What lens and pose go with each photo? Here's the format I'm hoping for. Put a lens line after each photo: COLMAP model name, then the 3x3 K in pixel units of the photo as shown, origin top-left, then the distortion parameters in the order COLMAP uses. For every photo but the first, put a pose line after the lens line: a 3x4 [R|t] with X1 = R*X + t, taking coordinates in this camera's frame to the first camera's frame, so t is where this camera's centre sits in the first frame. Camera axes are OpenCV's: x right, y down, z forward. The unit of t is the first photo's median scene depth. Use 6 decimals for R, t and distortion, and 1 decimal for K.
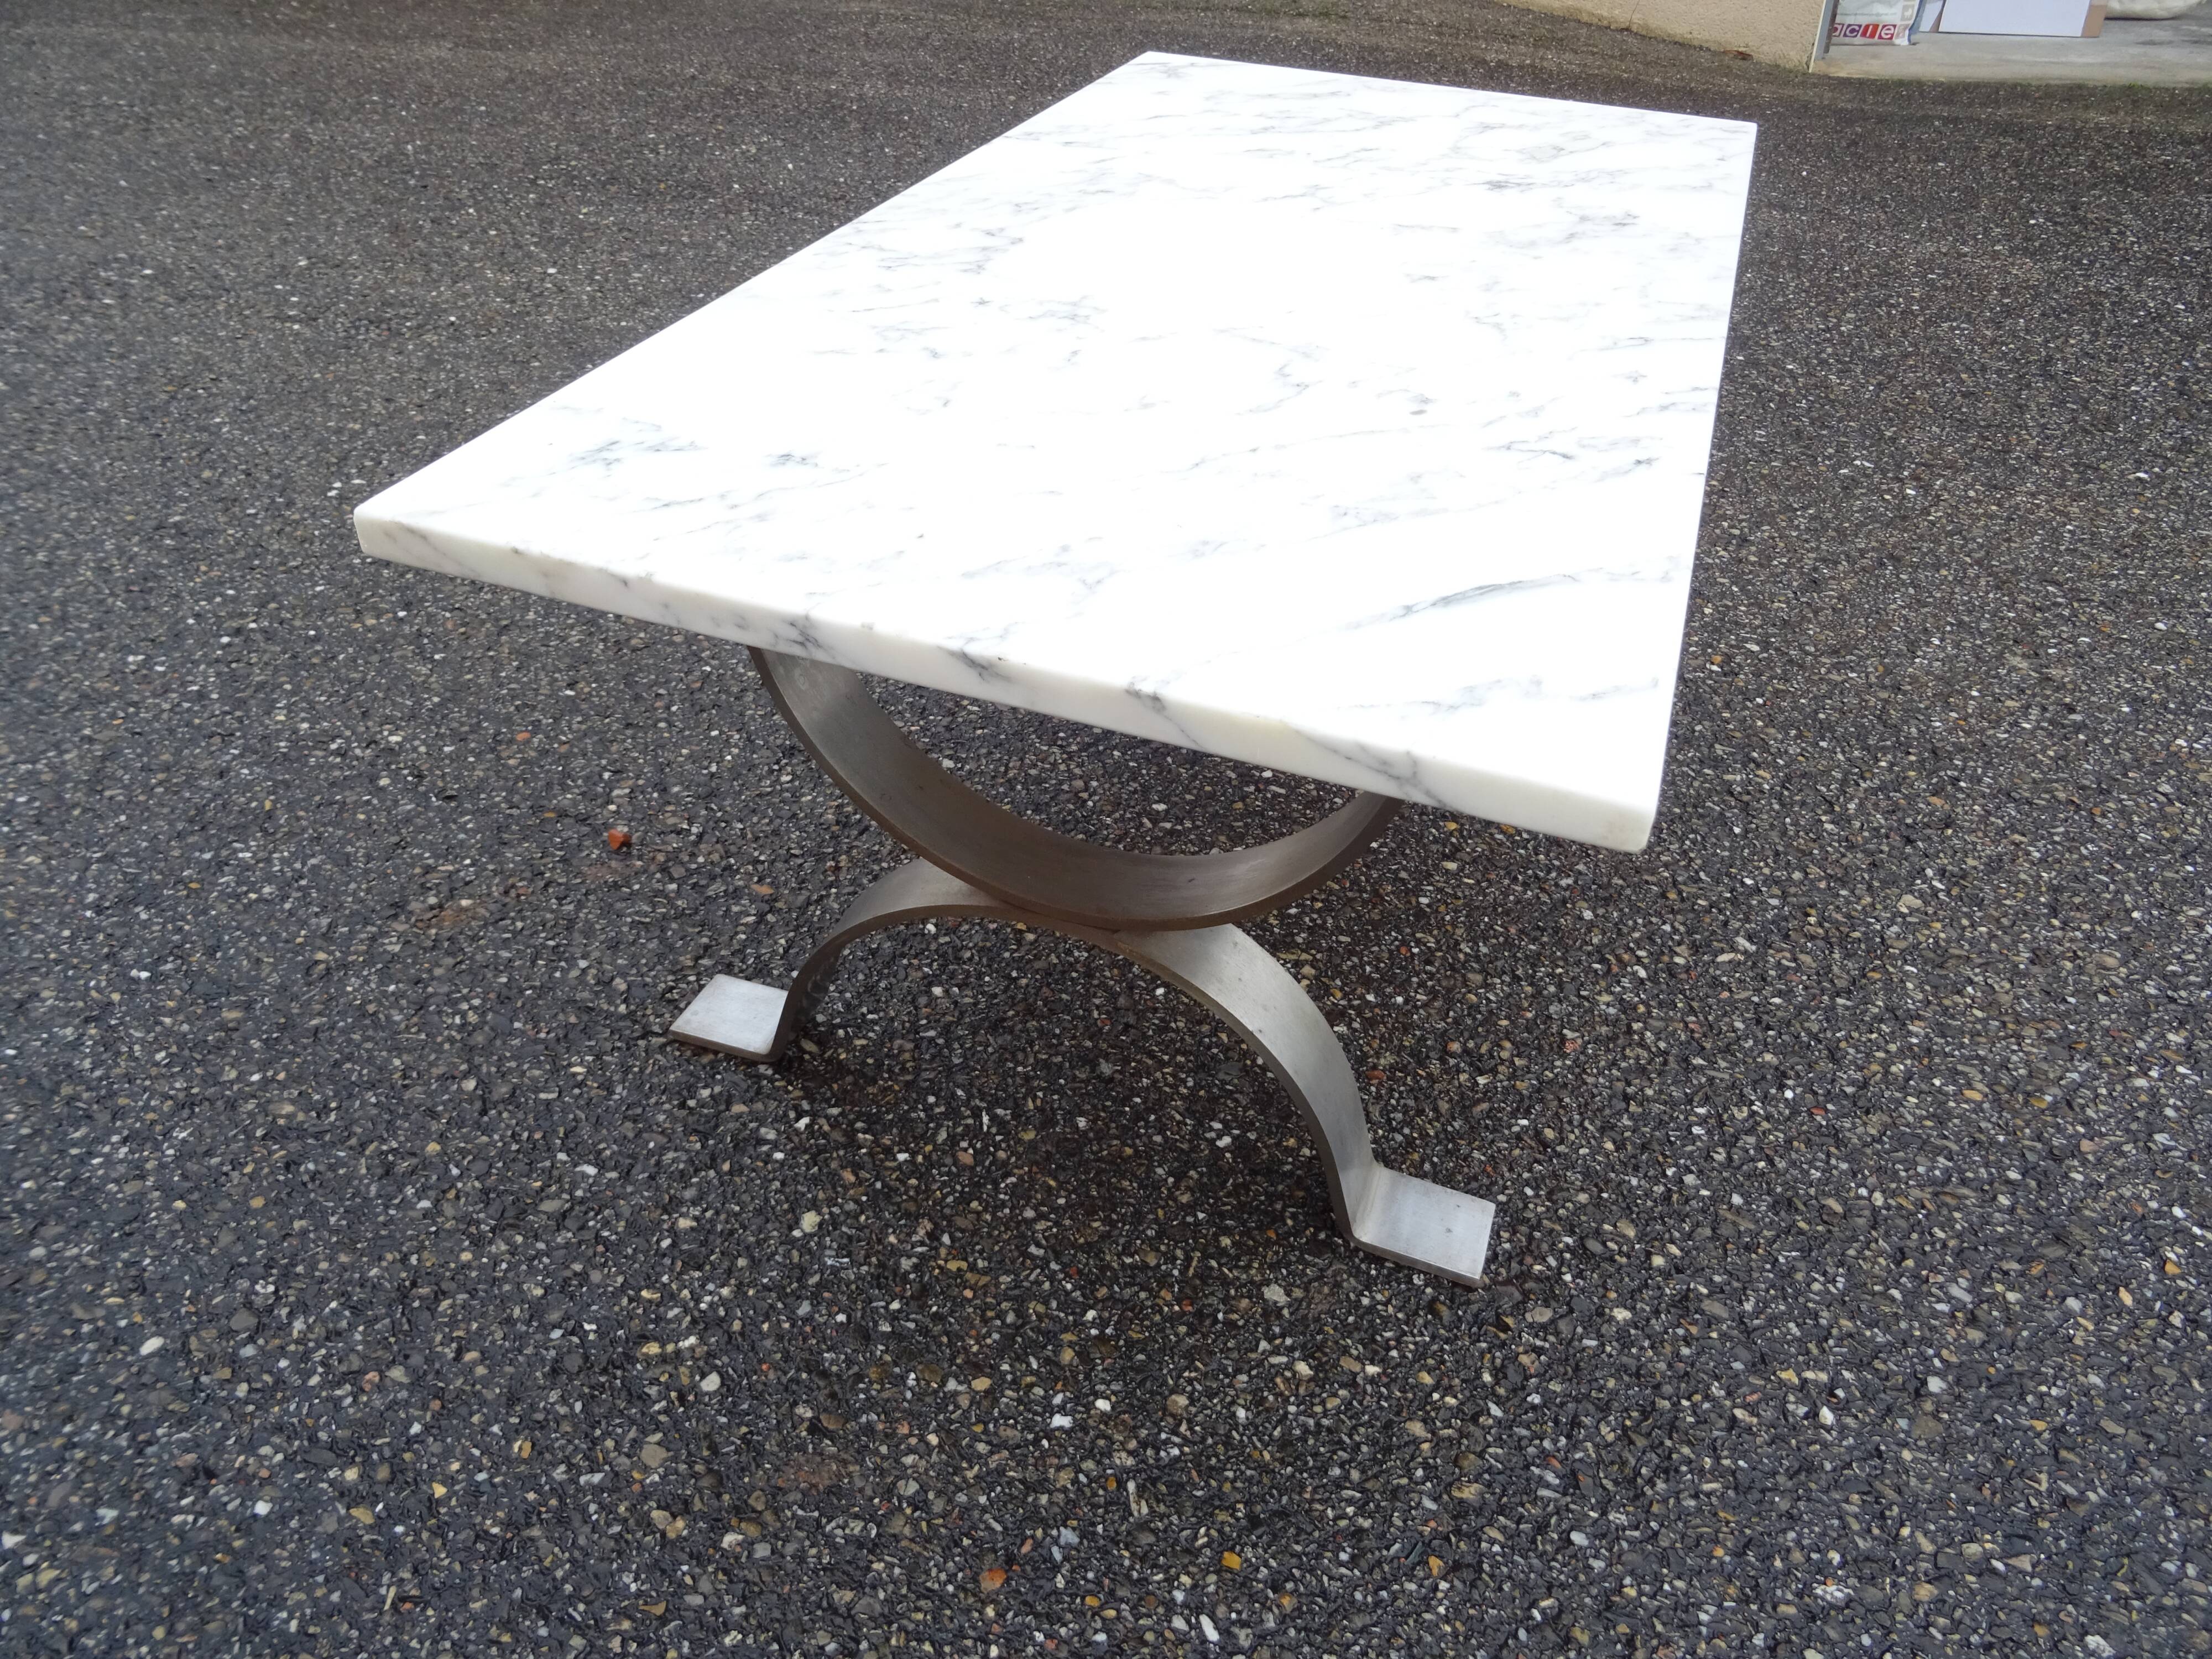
lens RADIAL K [[1580.6, 0, 1102.6], [0, 1580.6, 820.6], [0, 0, 1]] dist [0.002368, -0.007812]
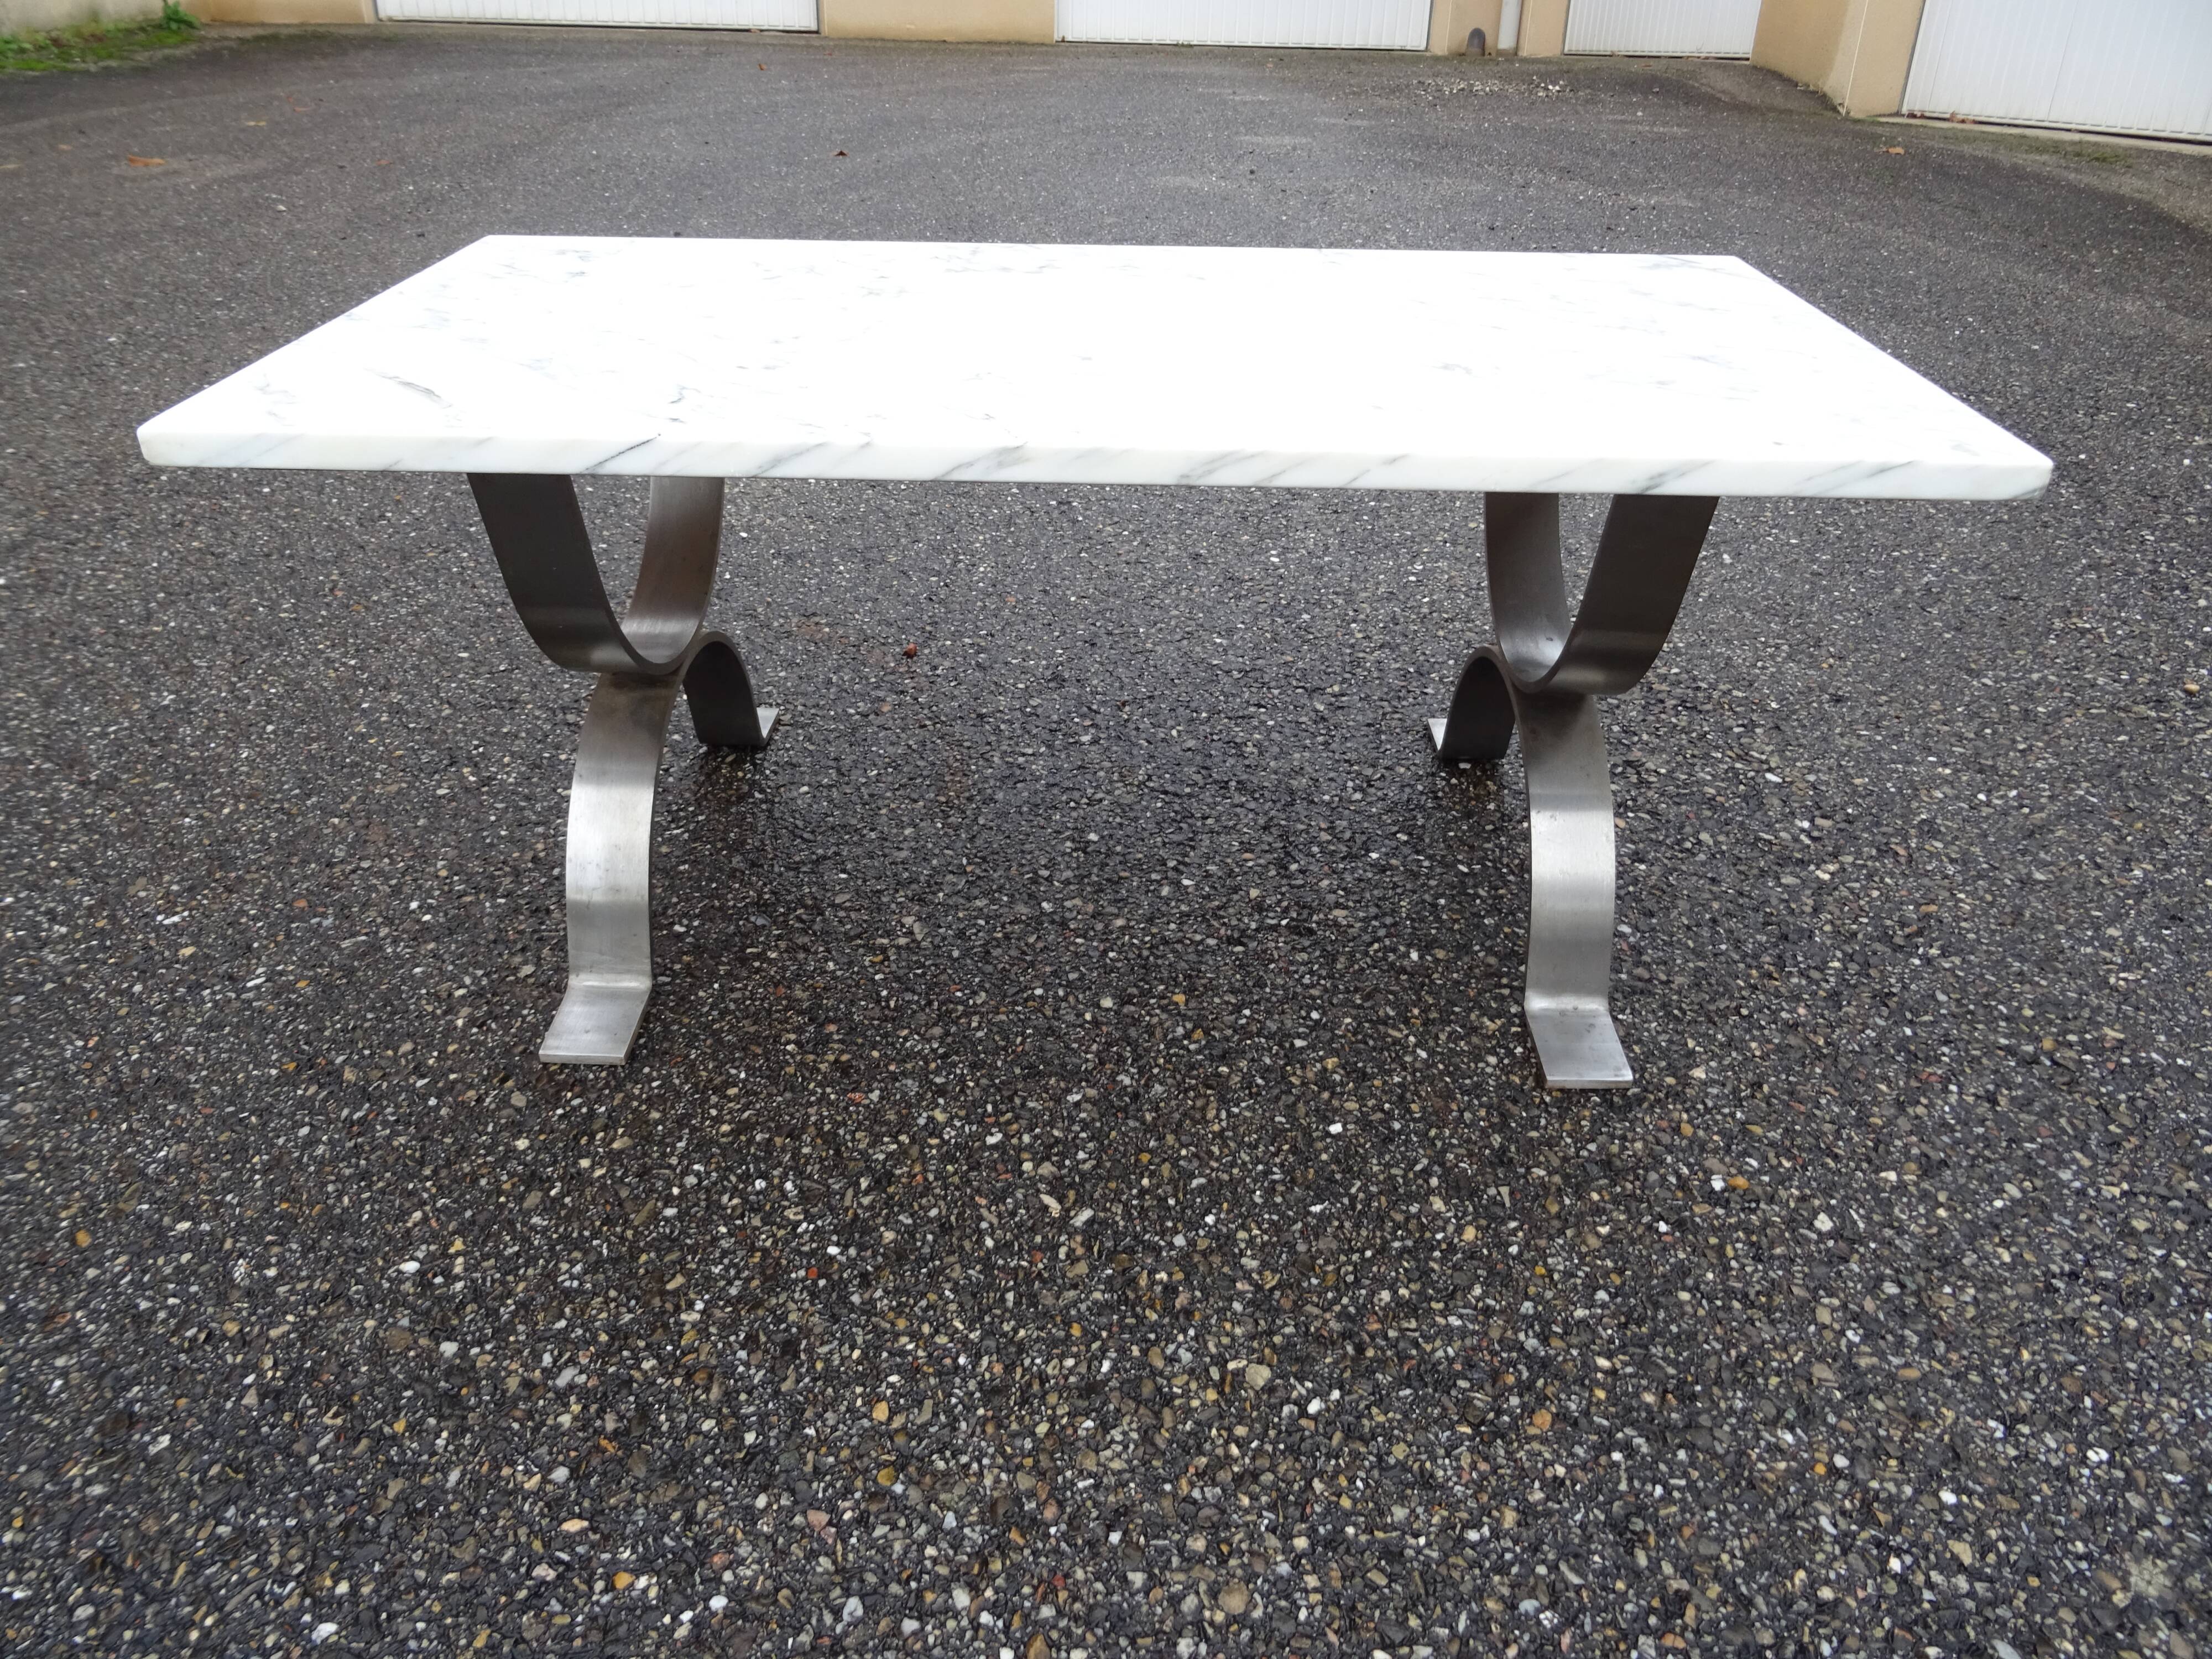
lens RADIAL K [[1580.6, 0, 1103.6], [0, 1580.6, 829.5], [0, 0, 1]] dist [0.002368, -0.007812]
pose [[0.326129, 0.459632, -0.826062, 1.247364], [-0.569892, 0.792788, 0.216124, -0.336296], [0.754230, 0.400282, 0.520492, 0.608810]]
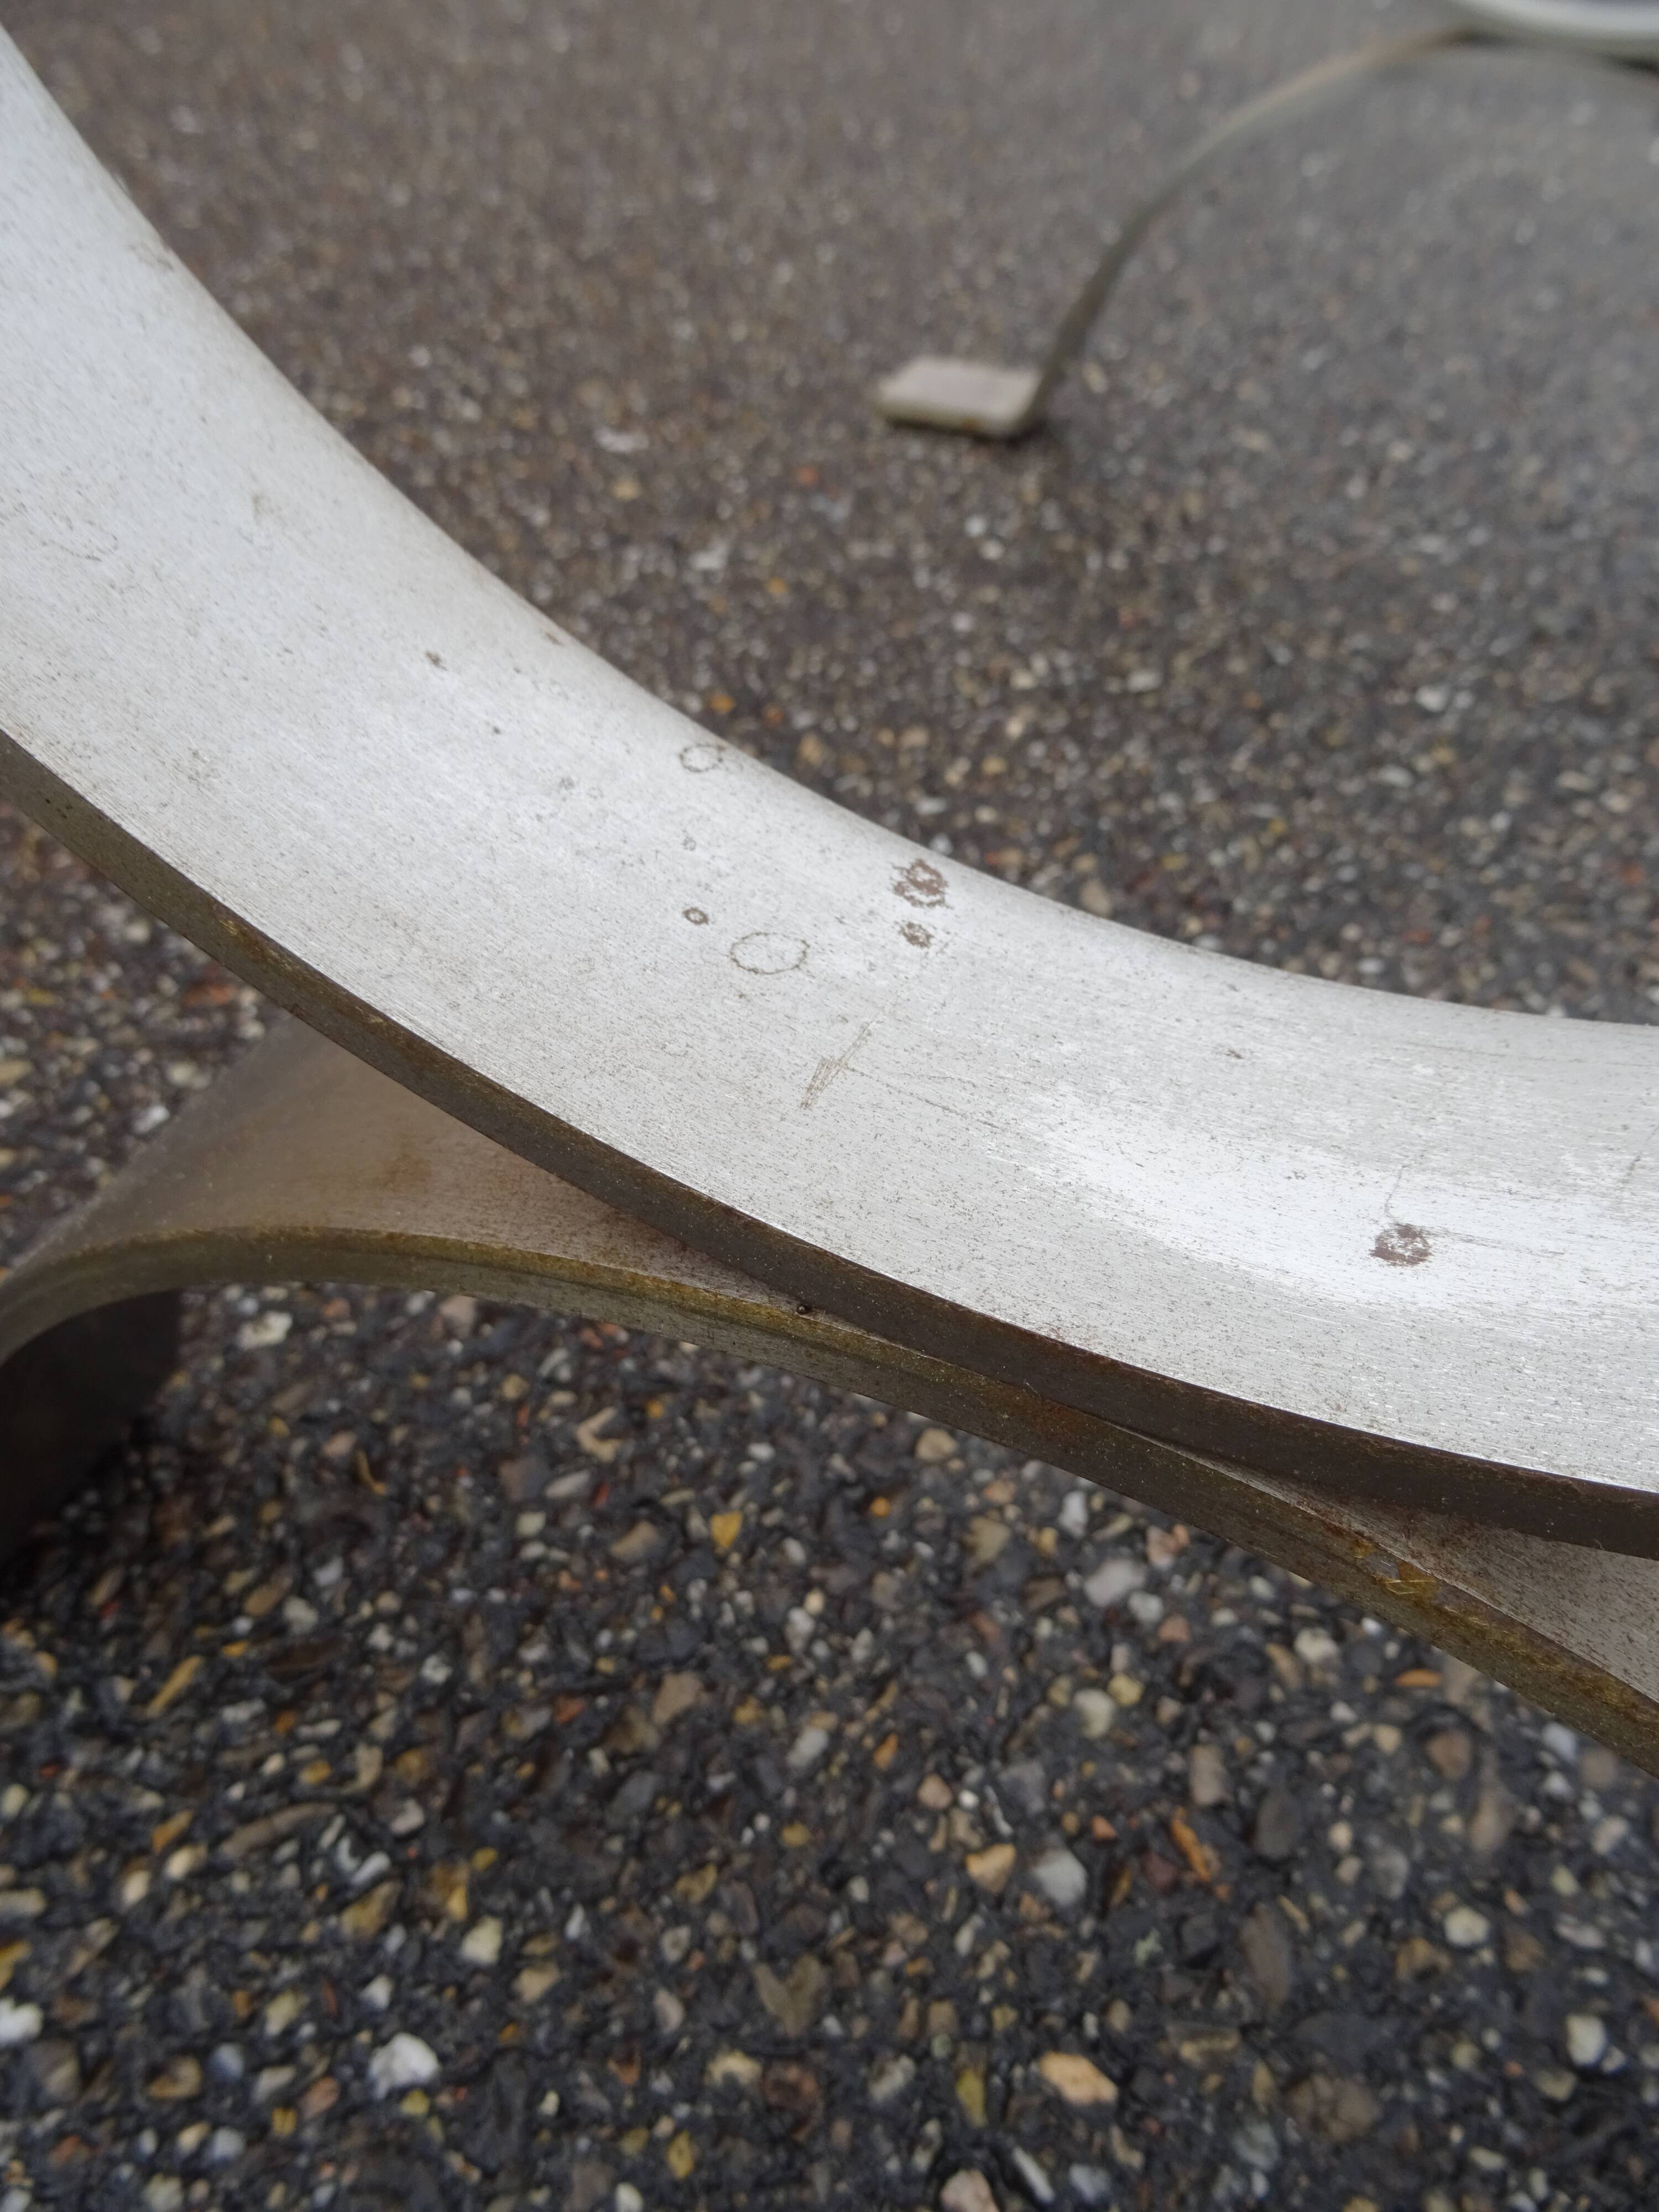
lens RADIAL K [[1580.6, 0, 833.6], [0, 1580.6, 1106.4], [0, 0, 1]] dist [0.002368, -0.007812]
pose [[-0.179263, 0.653371, -0.735507, 0.739607], [-0.648722, 0.483546, 0.587659, 0.067956], [0.739611, 0.582485, 0.337175, 0.745068]]
